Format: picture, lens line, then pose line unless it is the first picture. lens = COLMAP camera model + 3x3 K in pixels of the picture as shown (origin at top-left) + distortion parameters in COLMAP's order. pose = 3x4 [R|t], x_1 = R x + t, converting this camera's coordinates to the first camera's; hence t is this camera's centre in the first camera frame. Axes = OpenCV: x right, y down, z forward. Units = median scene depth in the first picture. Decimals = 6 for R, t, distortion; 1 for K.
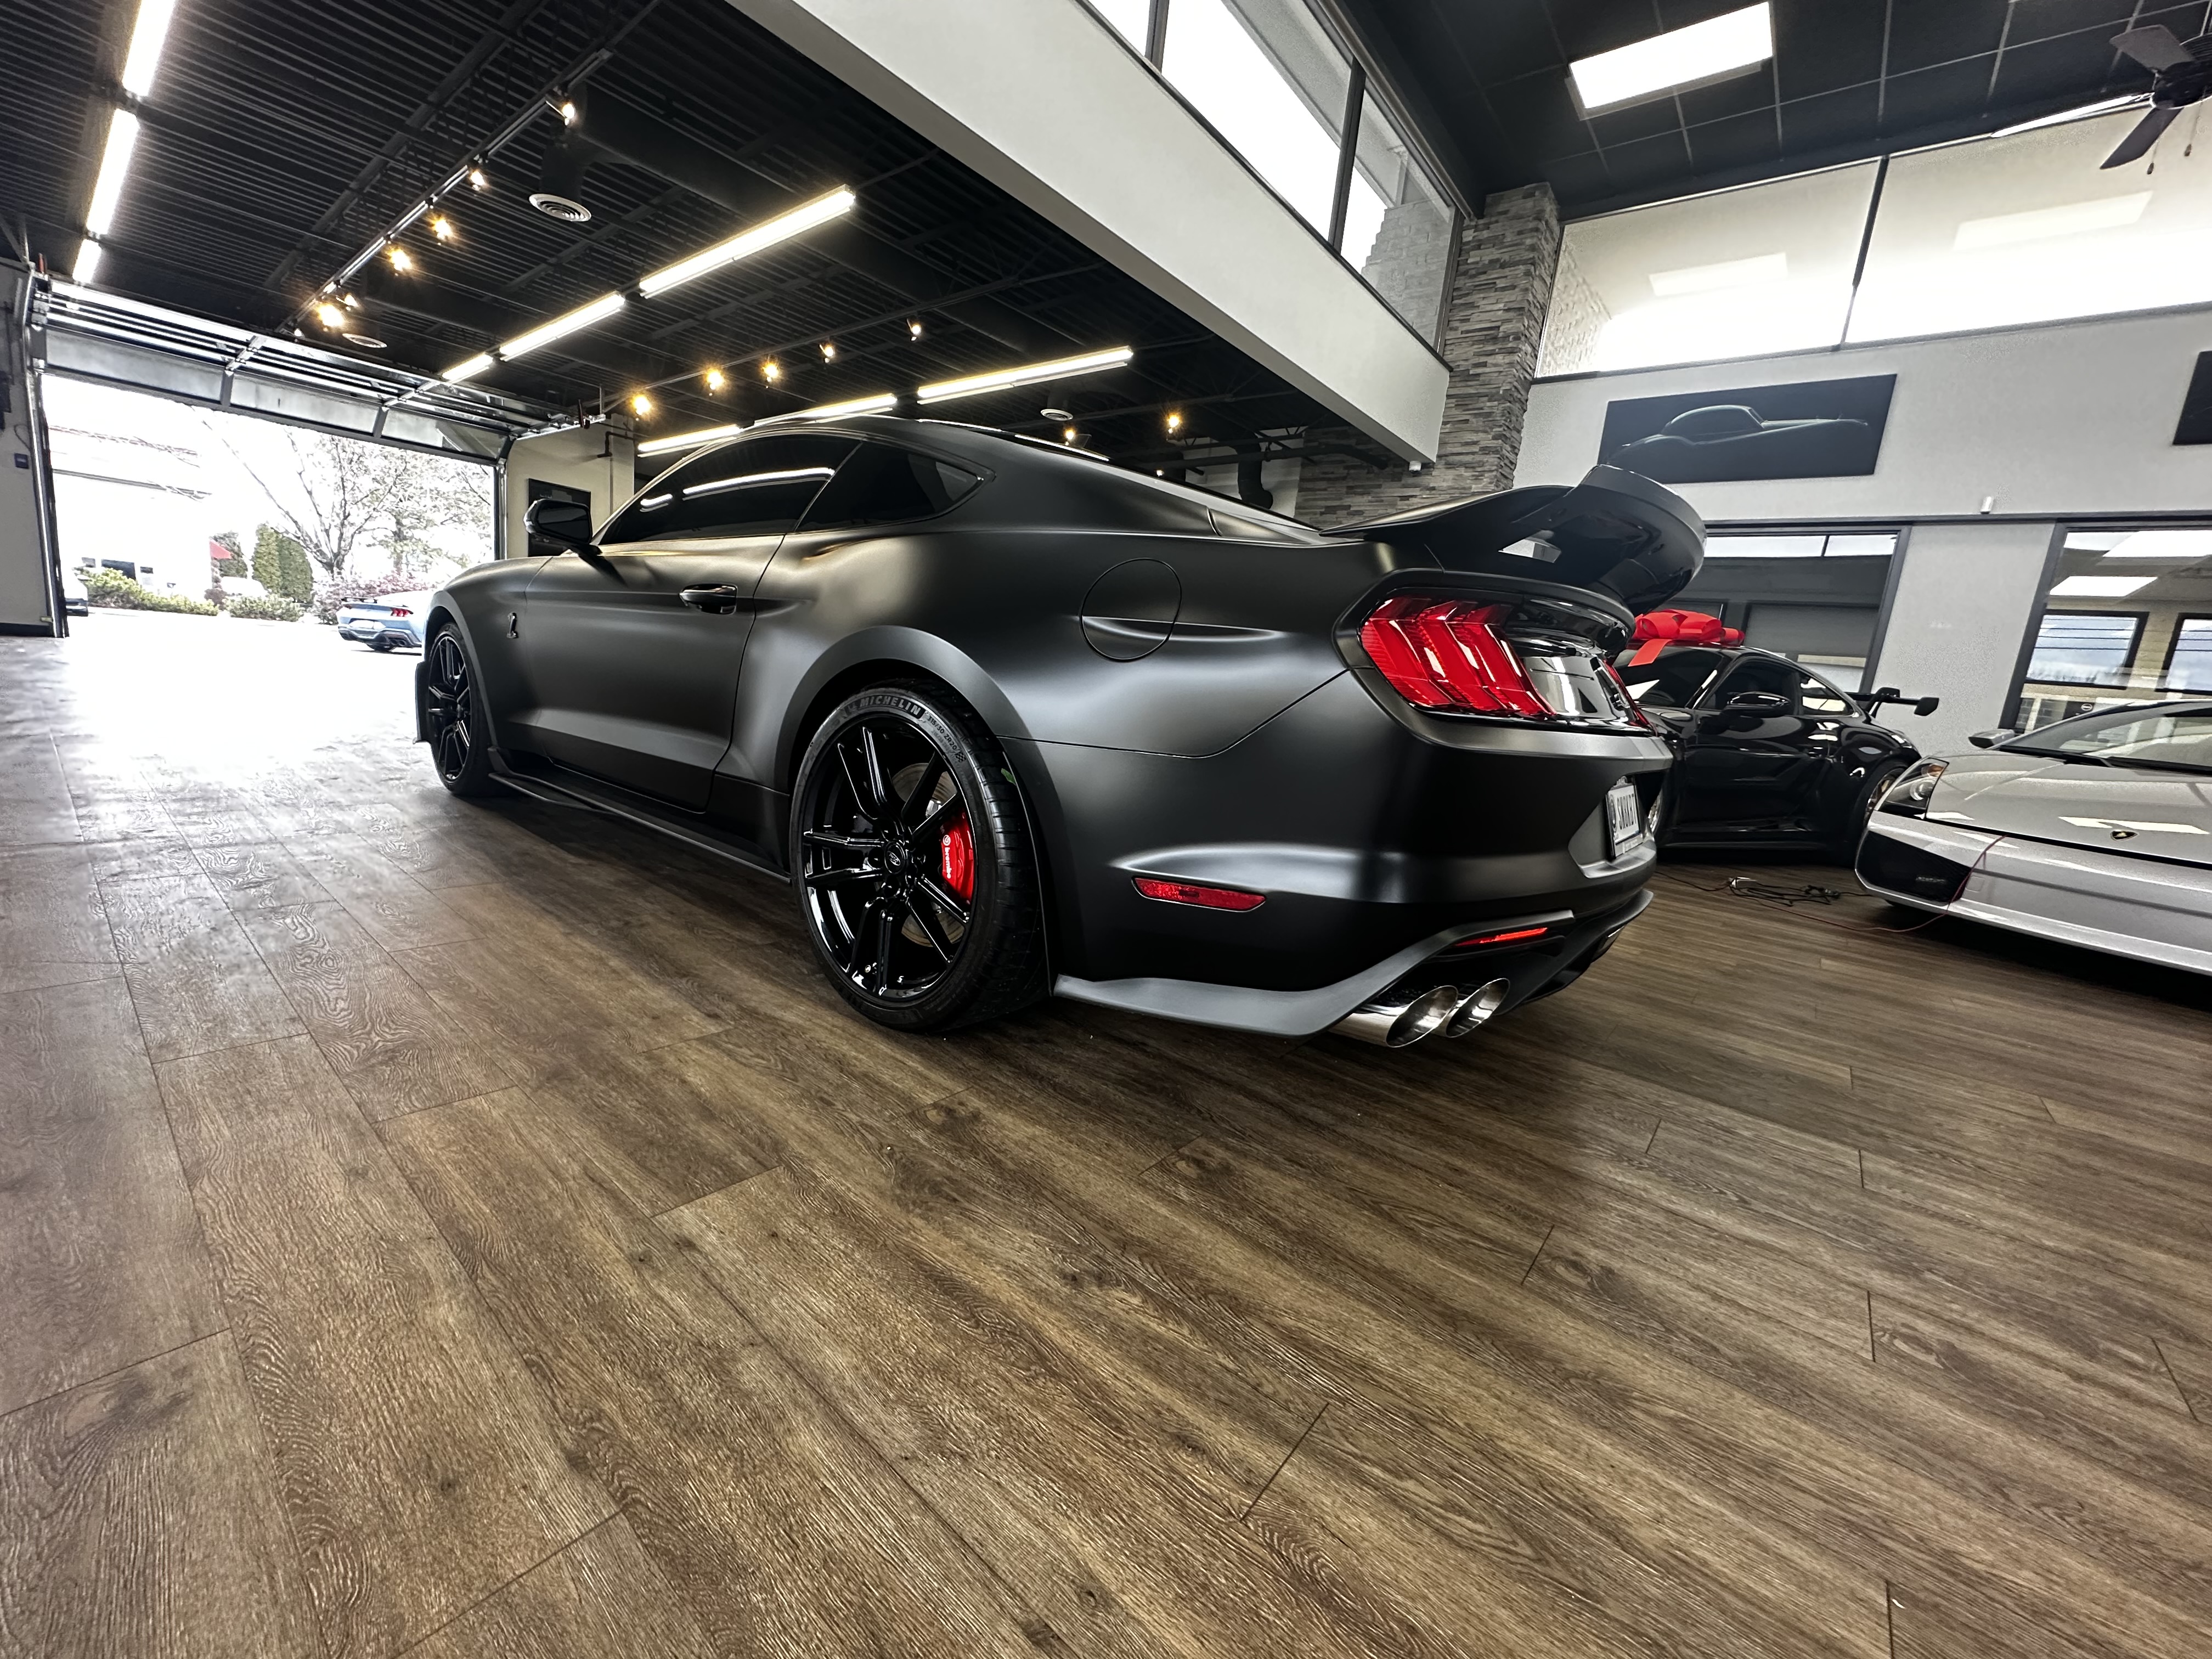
lens RADIAL K [[876.0, 0, 1106.0], [0, 876.0, 829.5], [0, 0, 1]] dist [-0.000891, -0.000119]
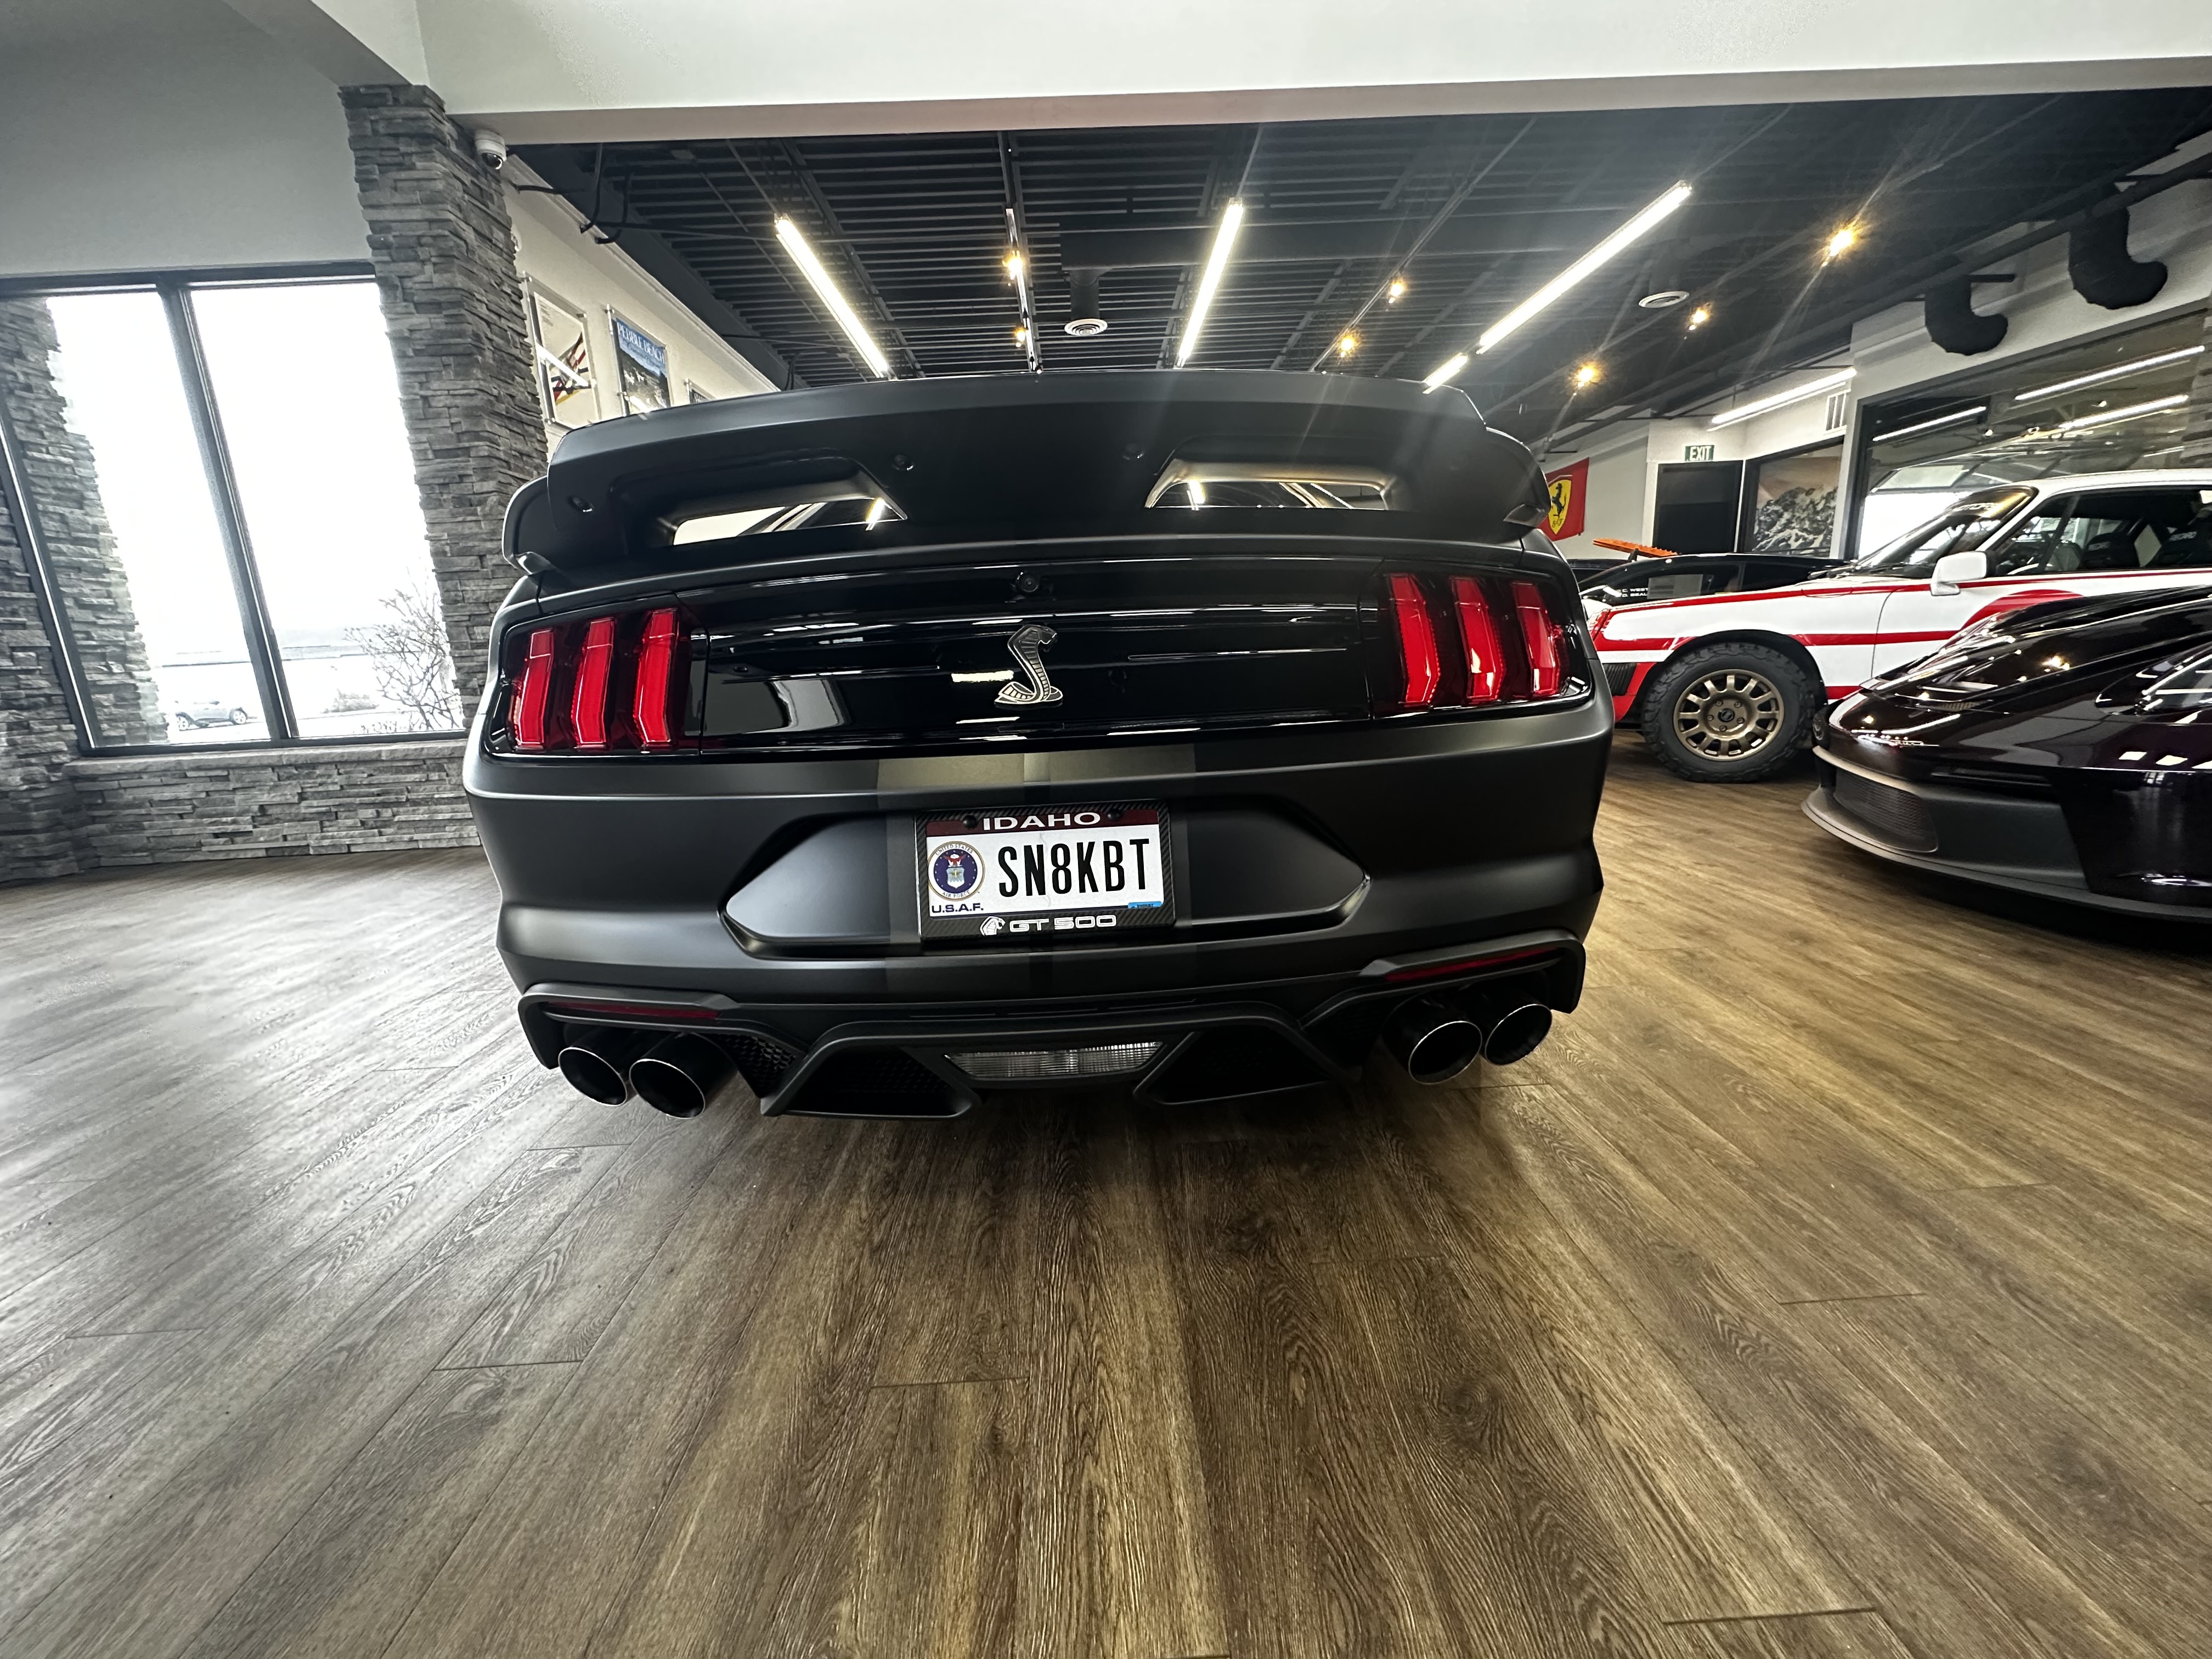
lens RADIAL K [[876.0, 0, 1106.0], [0, 876.0, 829.5], [0, 0, 1]] dist [-0.000891, -0.000119]
pose [[0.651473, 0.033015, -0.757953, 0.388292], [-0.022376, 0.999454, 0.024301, -0.025250], [0.758342, 0.001129, 0.651856, 0.218937]]
